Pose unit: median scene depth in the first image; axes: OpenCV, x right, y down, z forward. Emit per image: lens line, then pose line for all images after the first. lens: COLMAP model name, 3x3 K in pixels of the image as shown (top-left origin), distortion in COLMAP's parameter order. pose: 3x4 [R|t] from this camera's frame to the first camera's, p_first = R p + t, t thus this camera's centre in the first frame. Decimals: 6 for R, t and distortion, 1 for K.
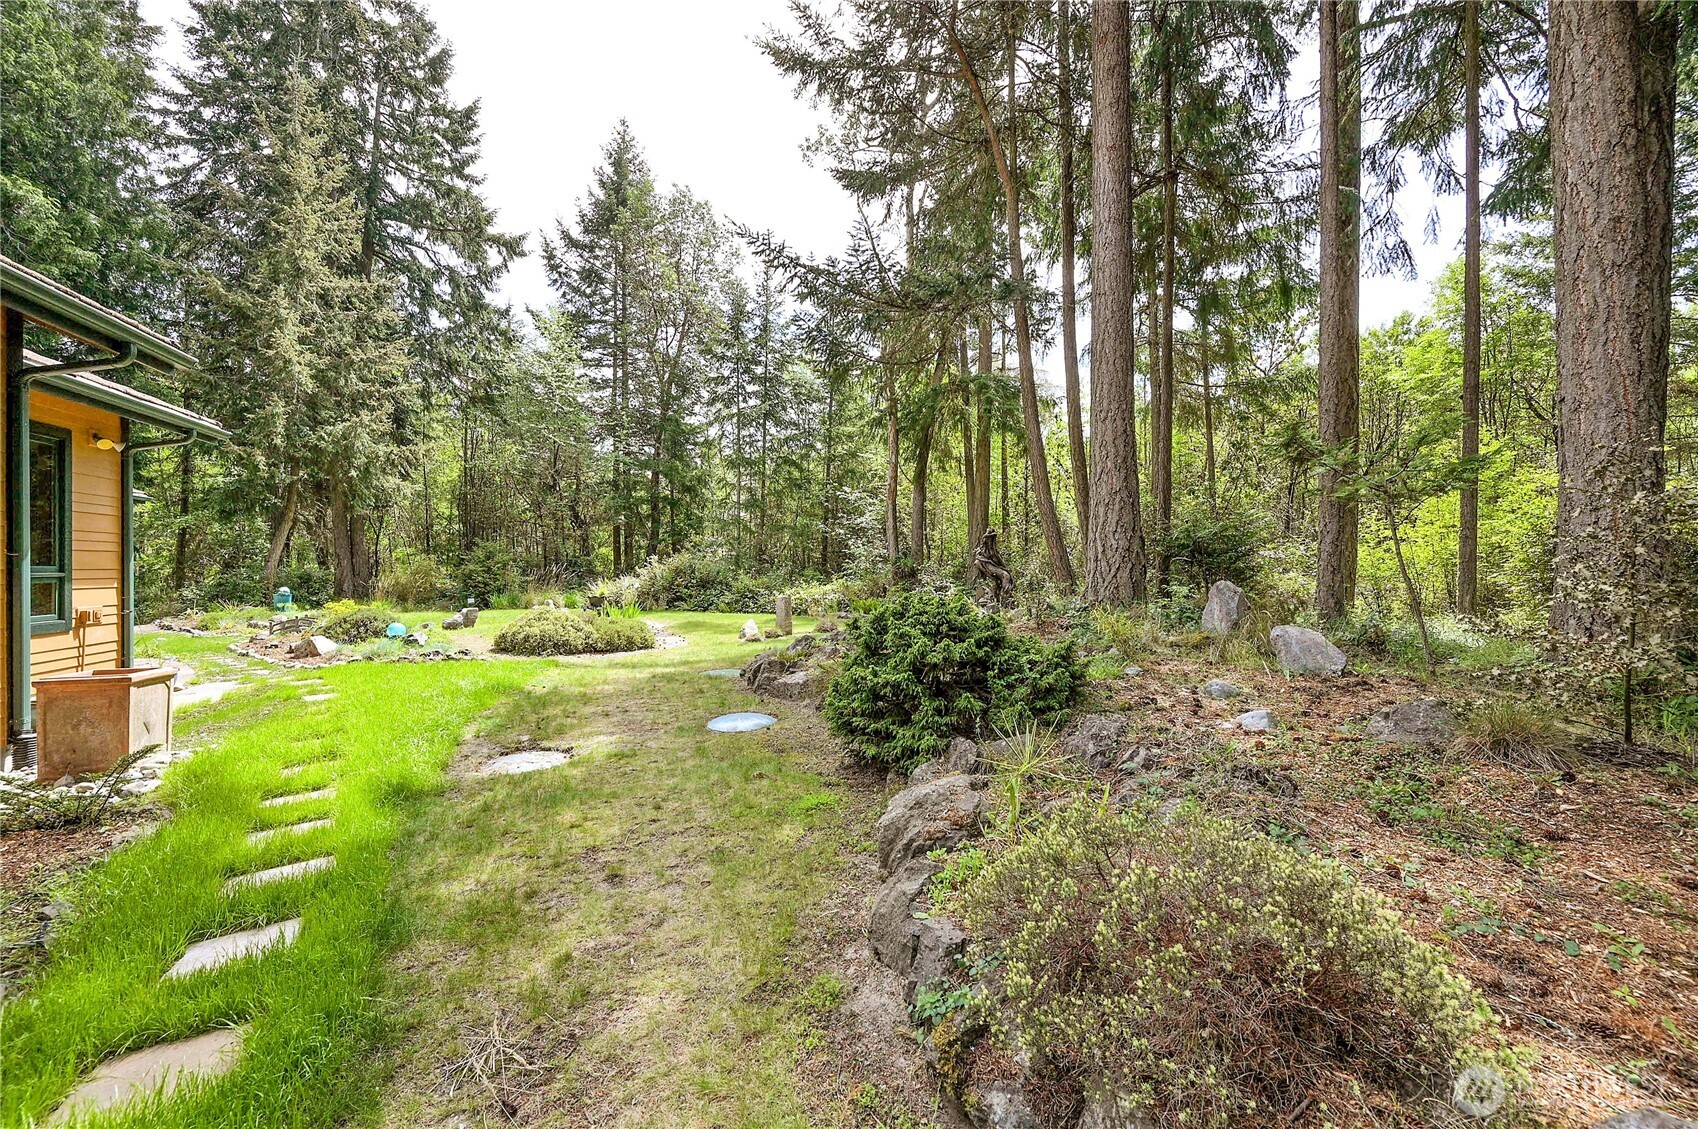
lens RADIAL K [[667.9, 0, 847.0], [0, 667.9, 560.6], [0, 0, 1]] dist [-0.001971, -0.000265]
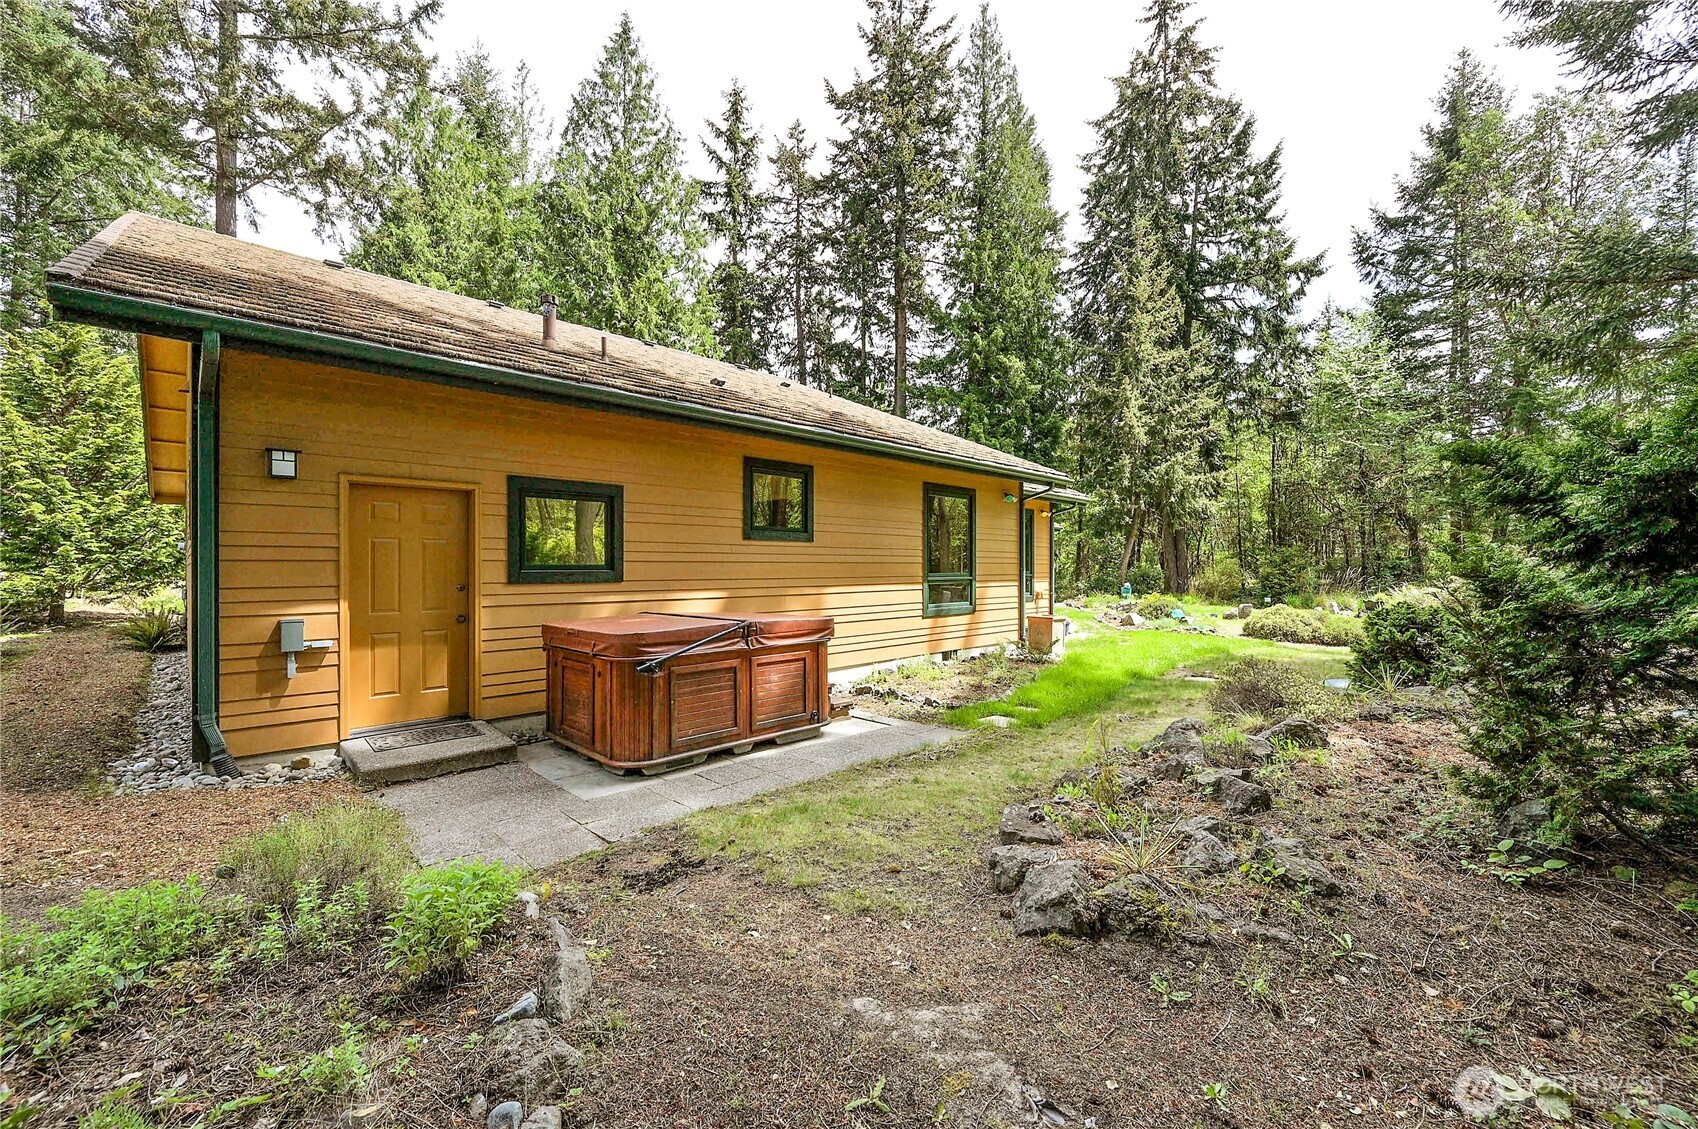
lens RADIAL K [[667.9, 0, 847.0], [0, 667.9, 560.6], [0, 0, 1]] dist [-0.001971, -0.000265]
pose [[0.432954, 0.001181, -0.901415, 0.138205], [0.000409, 0.999999, 0.001506, -0.007524], [0.901416, -0.001021, 0.432953, -0.127061]]
